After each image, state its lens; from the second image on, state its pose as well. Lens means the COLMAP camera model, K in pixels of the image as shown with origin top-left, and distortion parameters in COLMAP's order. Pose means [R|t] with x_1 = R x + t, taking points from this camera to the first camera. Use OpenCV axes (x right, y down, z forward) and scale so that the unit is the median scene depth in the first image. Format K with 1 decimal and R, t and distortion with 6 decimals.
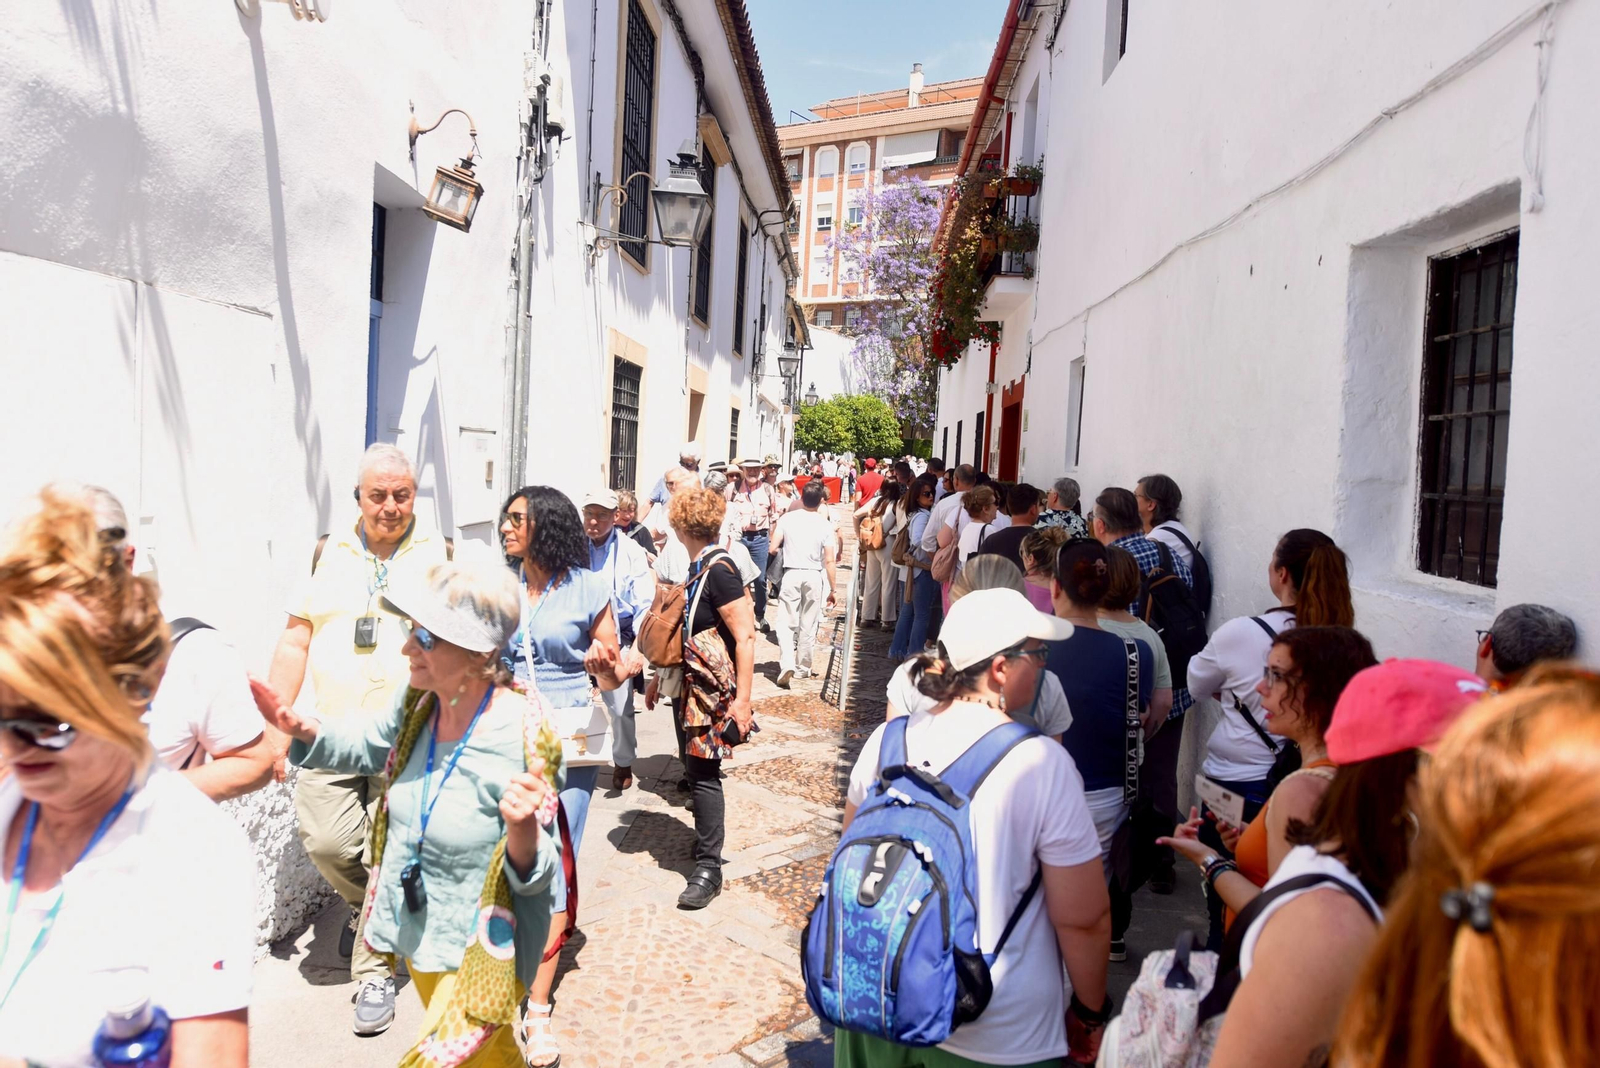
lens RADIAL K [[1044.2, 0, 798.7], [0, 1044.2, 559.8], [0, 0, 1]] dist [-0.002496, -0.002164]
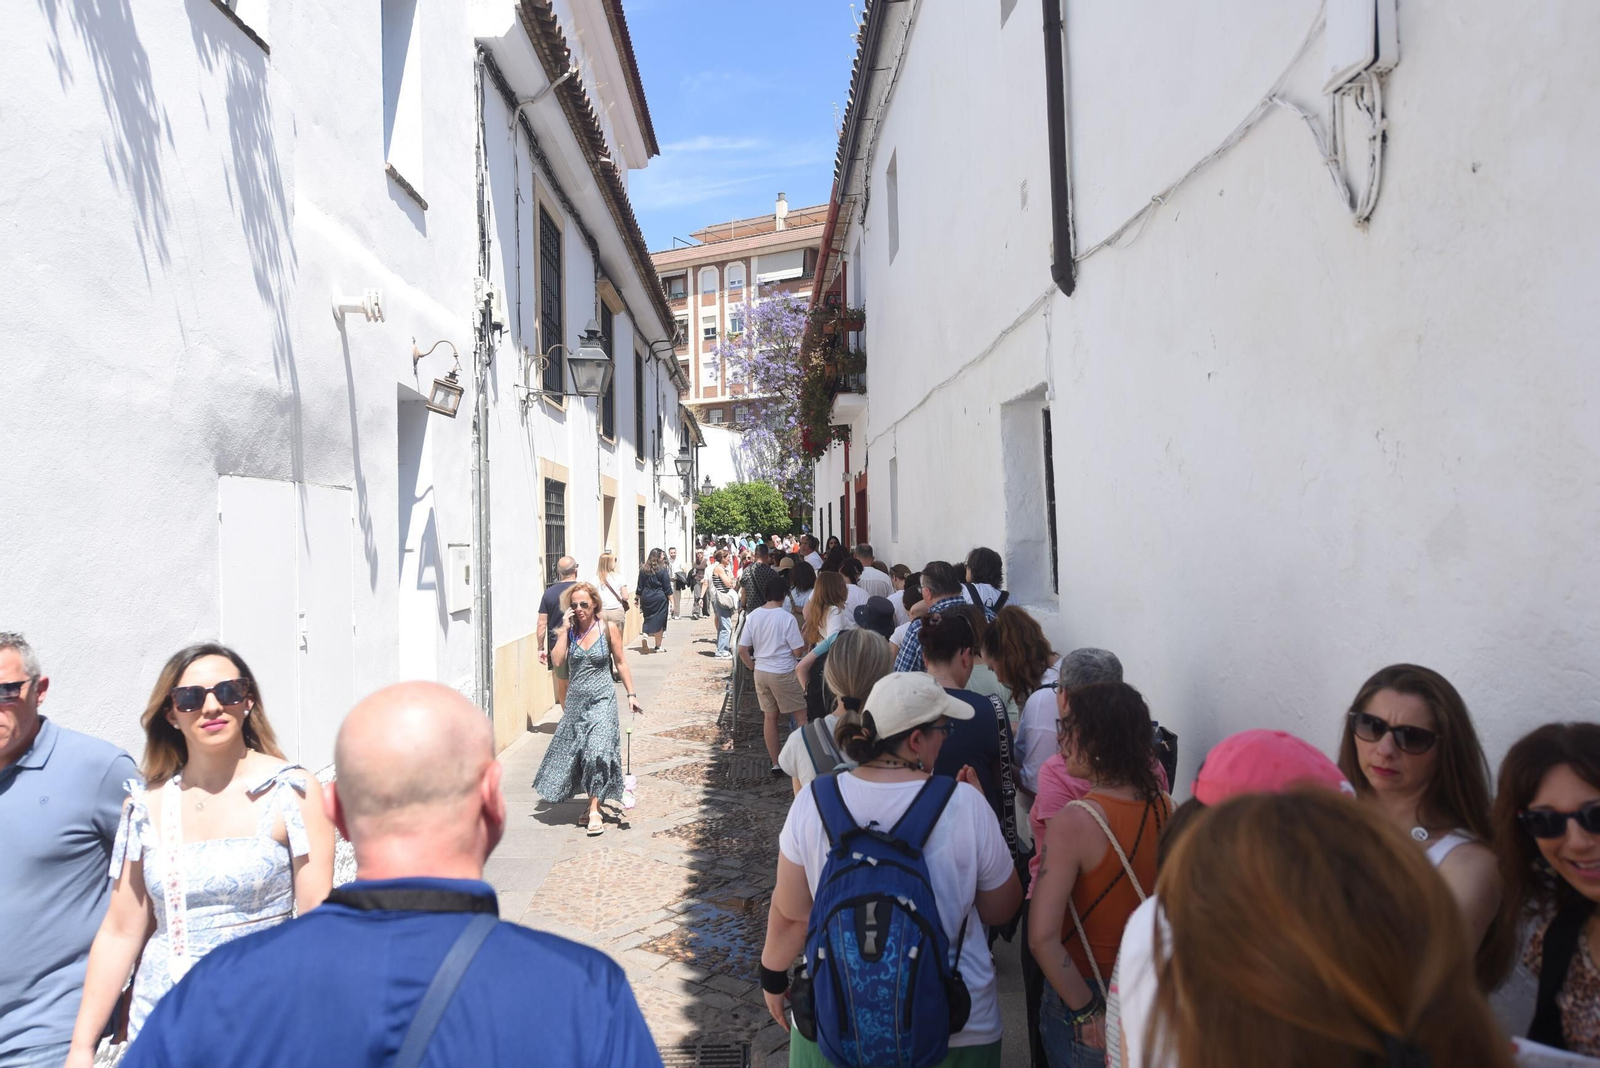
lens RADIAL K [[1044.2, 0, 798.7], [0, 1044.2, 559.8], [0, 0, 1]] dist [-0.002496, -0.002164]
pose [[0.994085, -0.070121, 0.082939, 0.015702], [0.075878, 0.994767, -0.068415, 0.013135], [-0.077708, 0.074303, 0.994203, -0.206454]]
